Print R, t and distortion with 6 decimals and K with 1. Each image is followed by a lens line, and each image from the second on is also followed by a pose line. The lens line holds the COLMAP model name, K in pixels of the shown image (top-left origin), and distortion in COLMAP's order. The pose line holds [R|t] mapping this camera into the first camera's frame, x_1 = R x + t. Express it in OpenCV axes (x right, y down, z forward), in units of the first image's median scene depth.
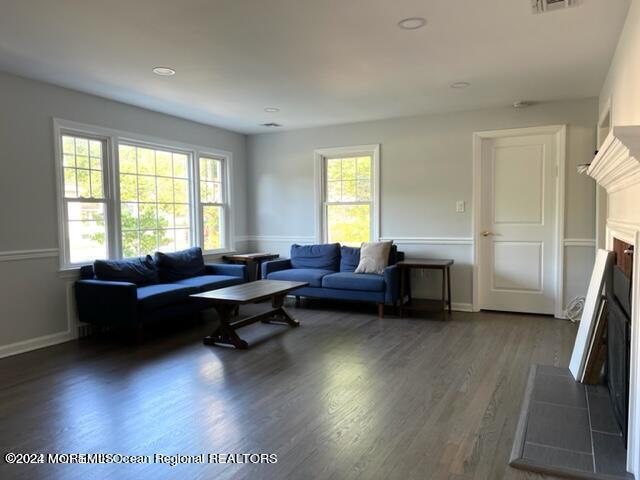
lens RADIAL K [[478.0, 0, 320.0], [0, 478.0, 240.0], [0, 0, 1]] dist [0.029747, -0.002673]
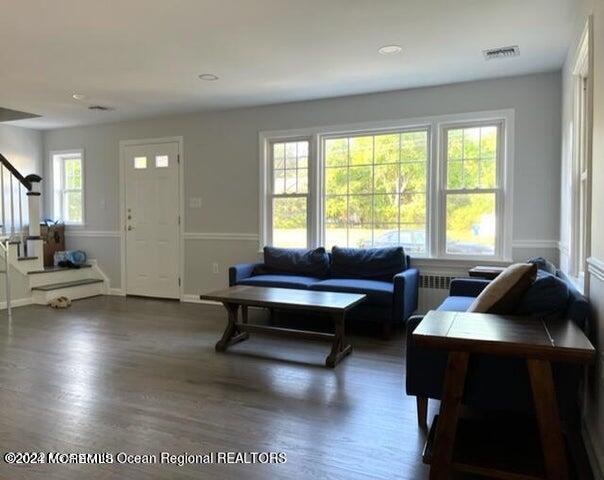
lens RADIAL K [[489.2, 0, 302.0], [0, 489.2, 240.0], [0, 0, 1]] dist [0.071517, -0.000360]
pose [[0.029693, 0.052776, -0.998165, 0.672269], [-0.048145, 0.997522, 0.051310, -0.035854], [0.998399, 0.046533, 0.032160, 0.953845]]
